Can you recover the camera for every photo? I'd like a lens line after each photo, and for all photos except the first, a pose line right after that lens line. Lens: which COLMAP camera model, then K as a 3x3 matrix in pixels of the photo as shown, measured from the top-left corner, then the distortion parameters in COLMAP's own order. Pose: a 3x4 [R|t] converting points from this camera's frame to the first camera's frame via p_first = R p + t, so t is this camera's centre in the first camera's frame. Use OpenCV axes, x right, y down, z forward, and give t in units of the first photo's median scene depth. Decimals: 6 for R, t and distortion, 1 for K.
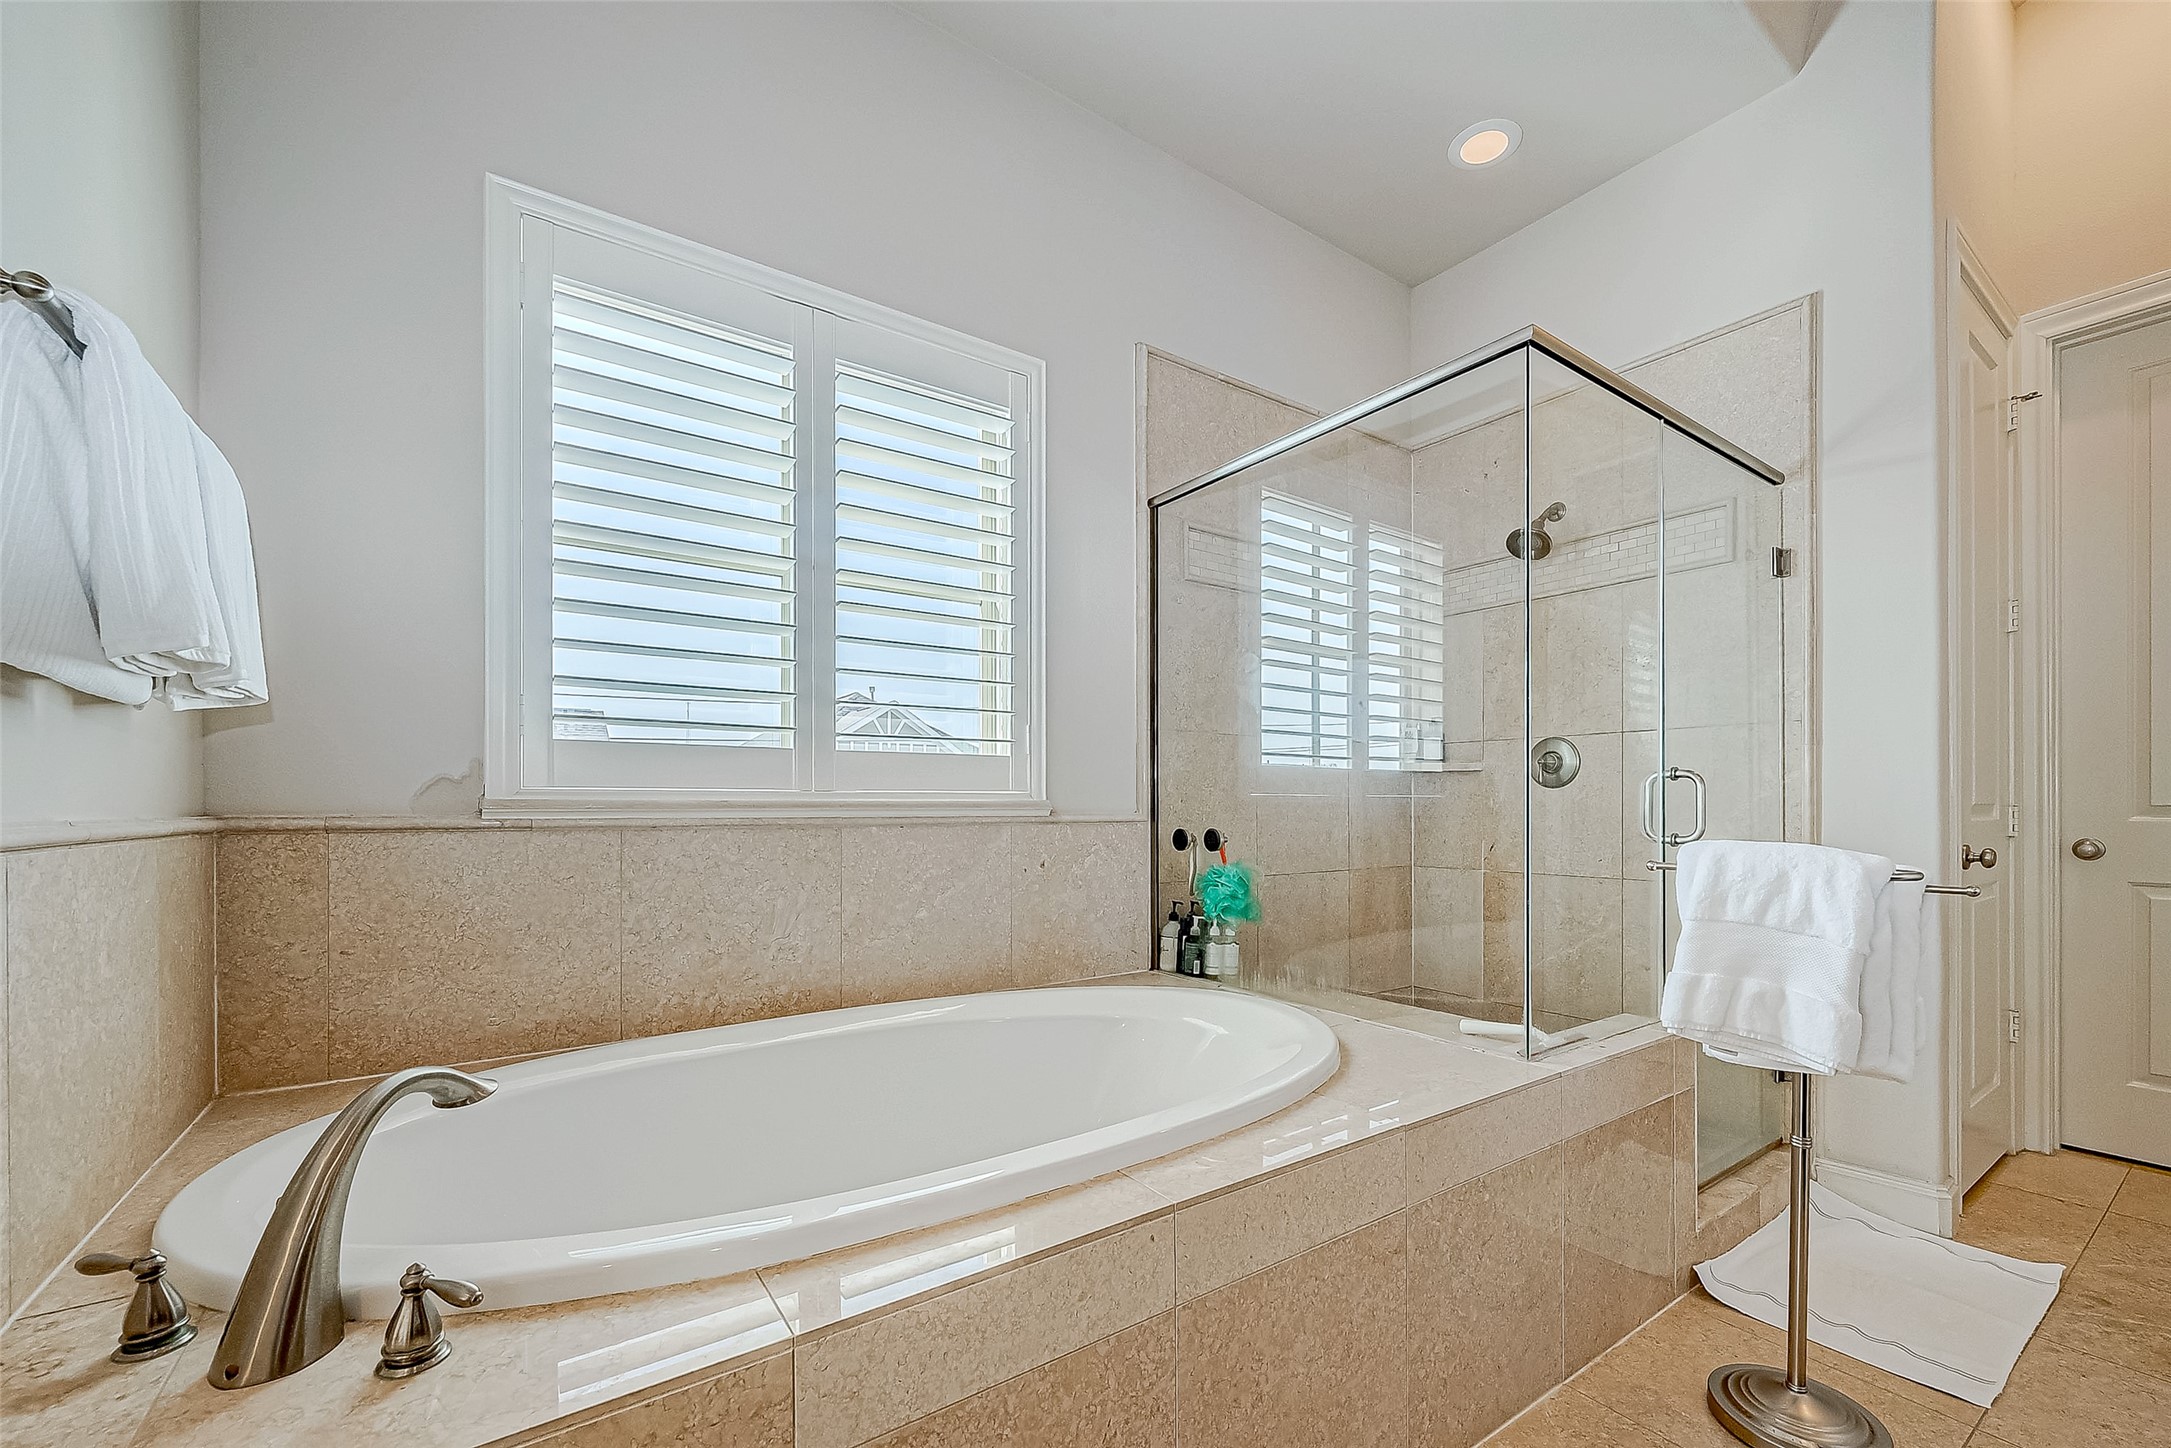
lens RADIAL K [[872.2, 0, 1086.3], [0, 872.2, 809.3], [0, 0, 1]] dist [-0.003104, -0.000202]
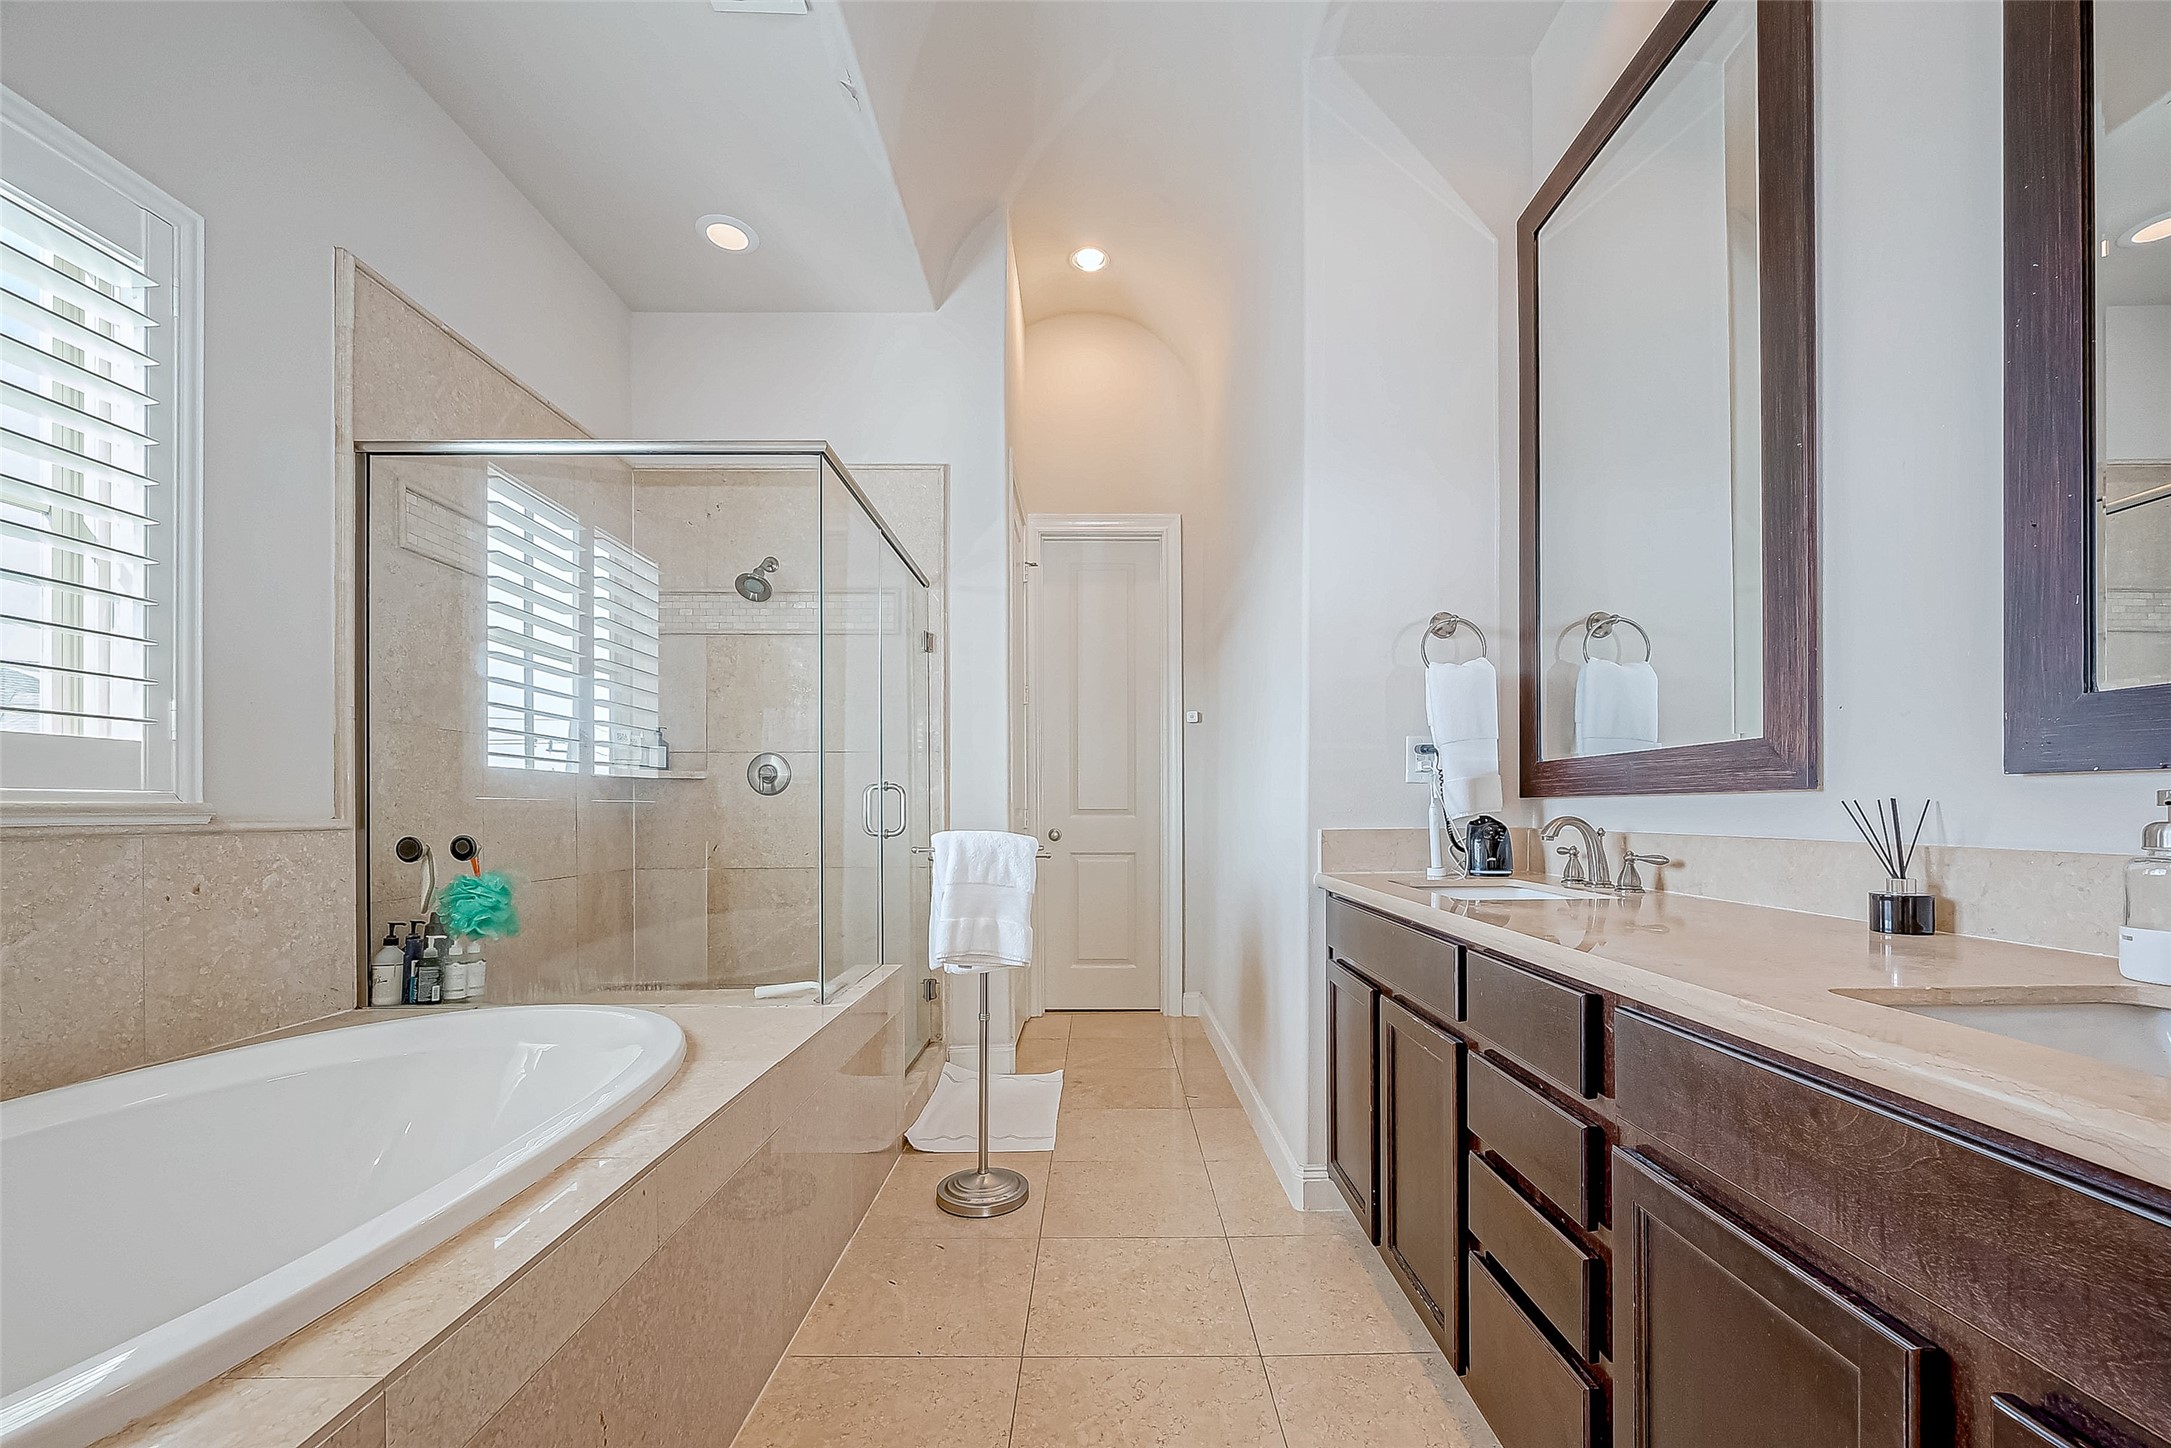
lens RADIAL K [[872.2, 0, 1079.0], [0, 872.2, 820.9], [0, 0, 1]] dist [-0.003104, -0.000202]
pose [[0.583545, -0.010640, 0.812011, -0.212068], [0.005580, 0.999943, 0.009092, 0.002377], [-0.812062, -0.000775, 0.583571, -0.046237]]
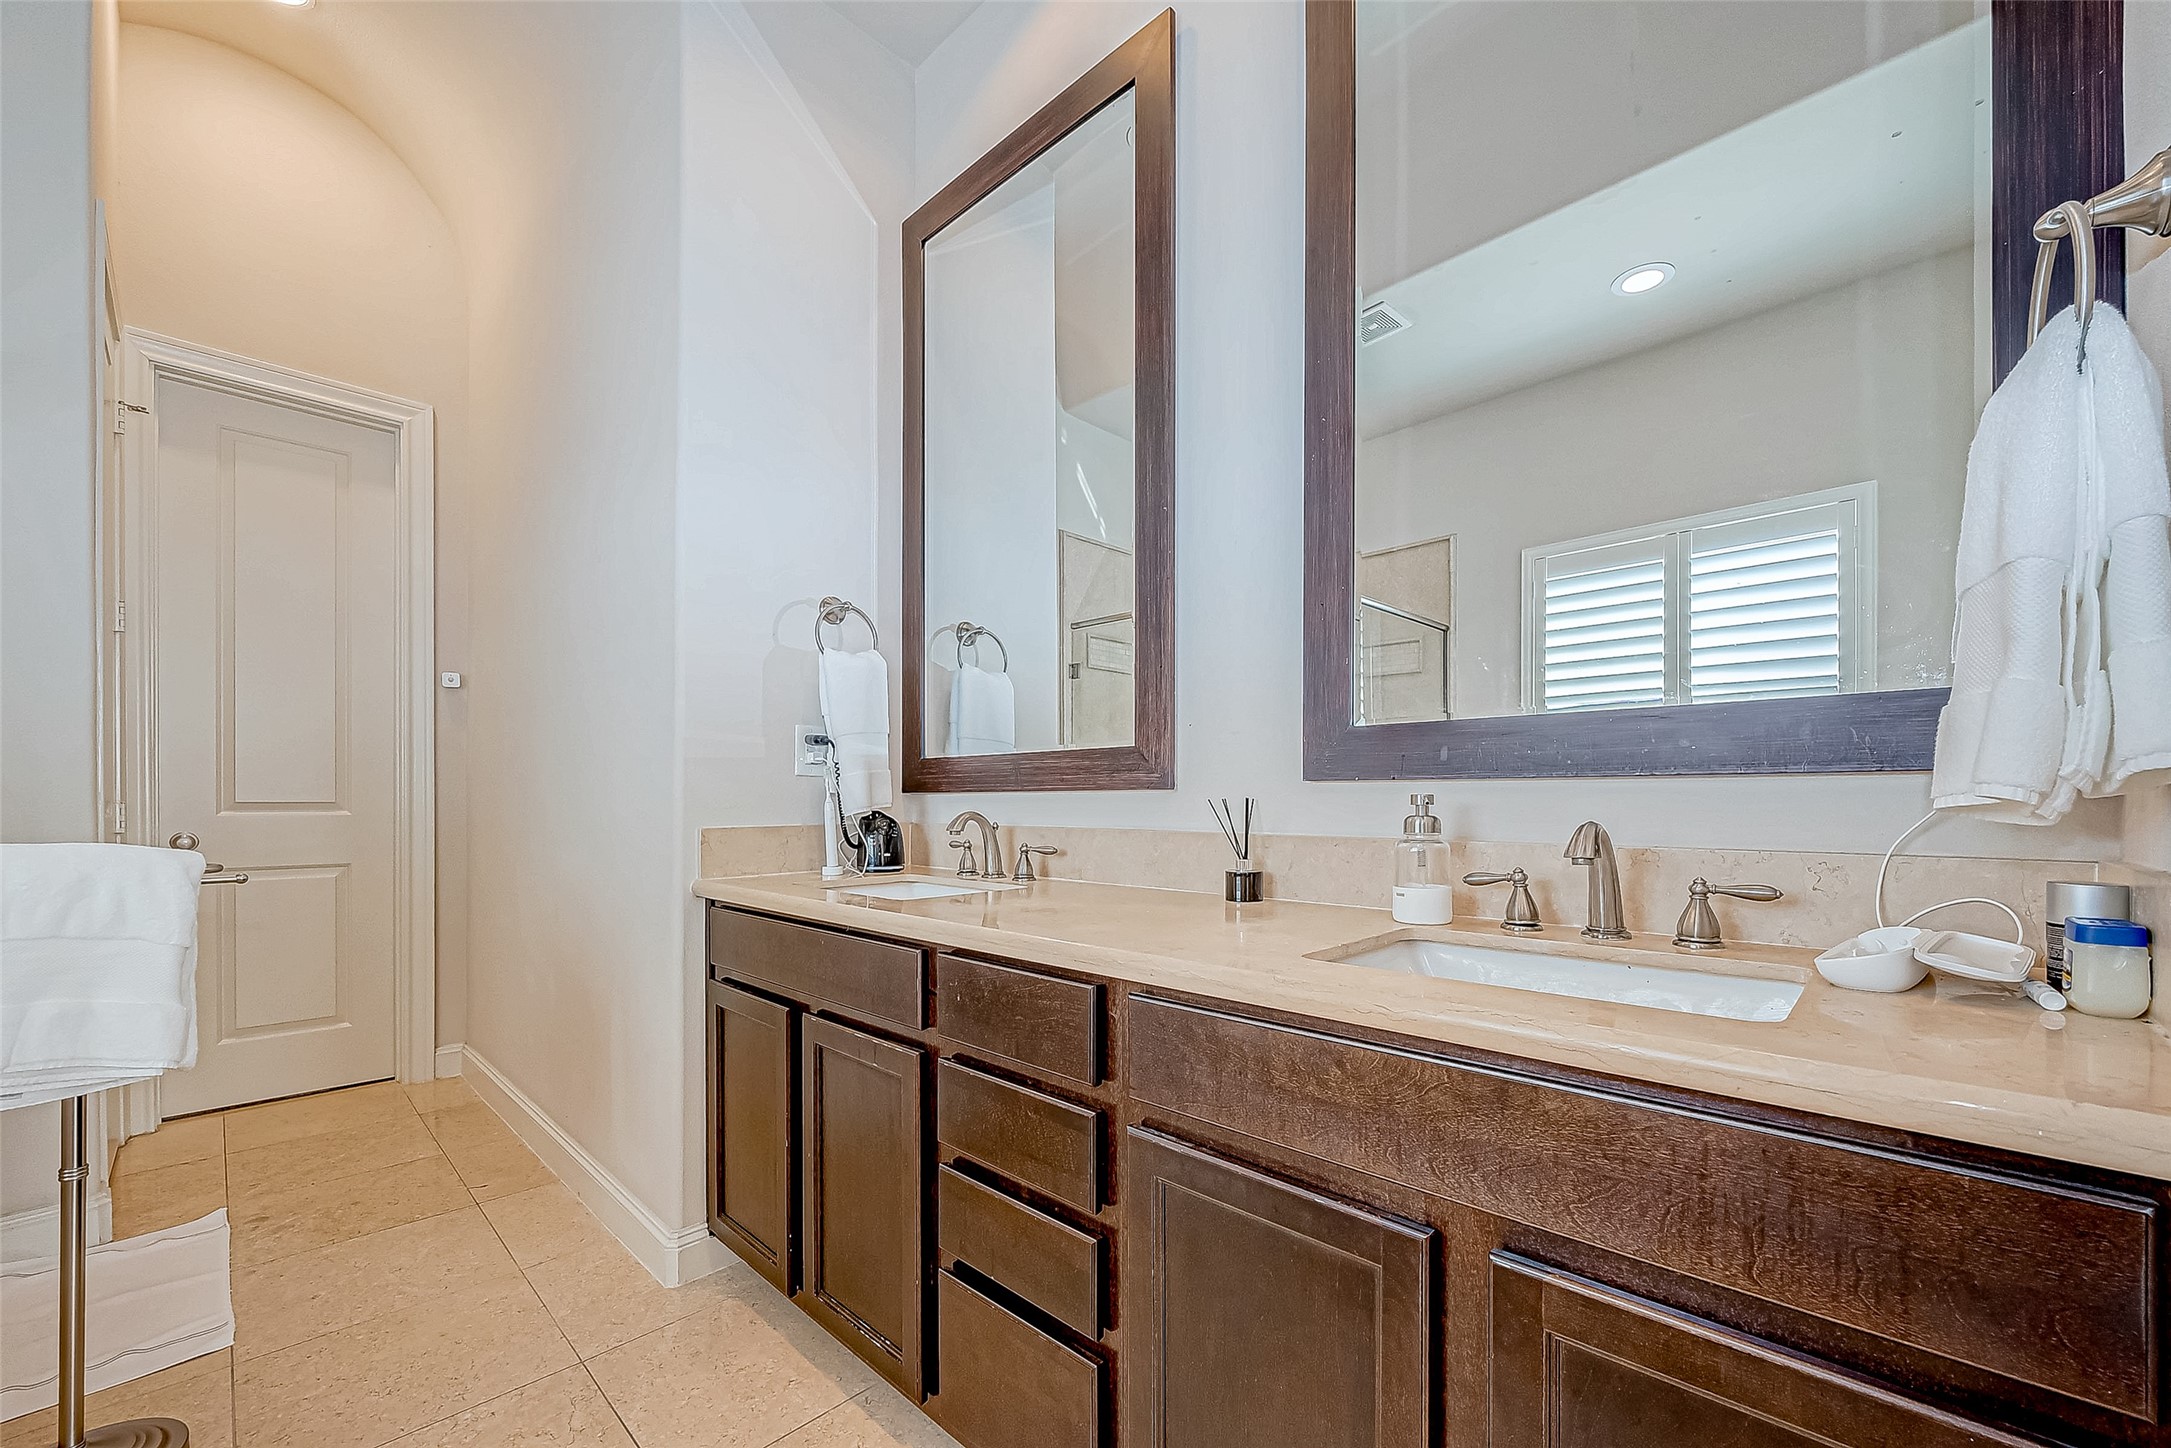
lens RADIAL K [[872.2, 0, 1107.4], [0, 872.2, 809.1], [0, 0, 1]] dist [-0.003104, -0.000202]
pose [[-0.203898, -0.006656, 0.978969, -0.159339], [0.003575, 0.999965, 0.007543, 0.000091], [-0.978986, 0.005038, -0.203867, 0.072383]]
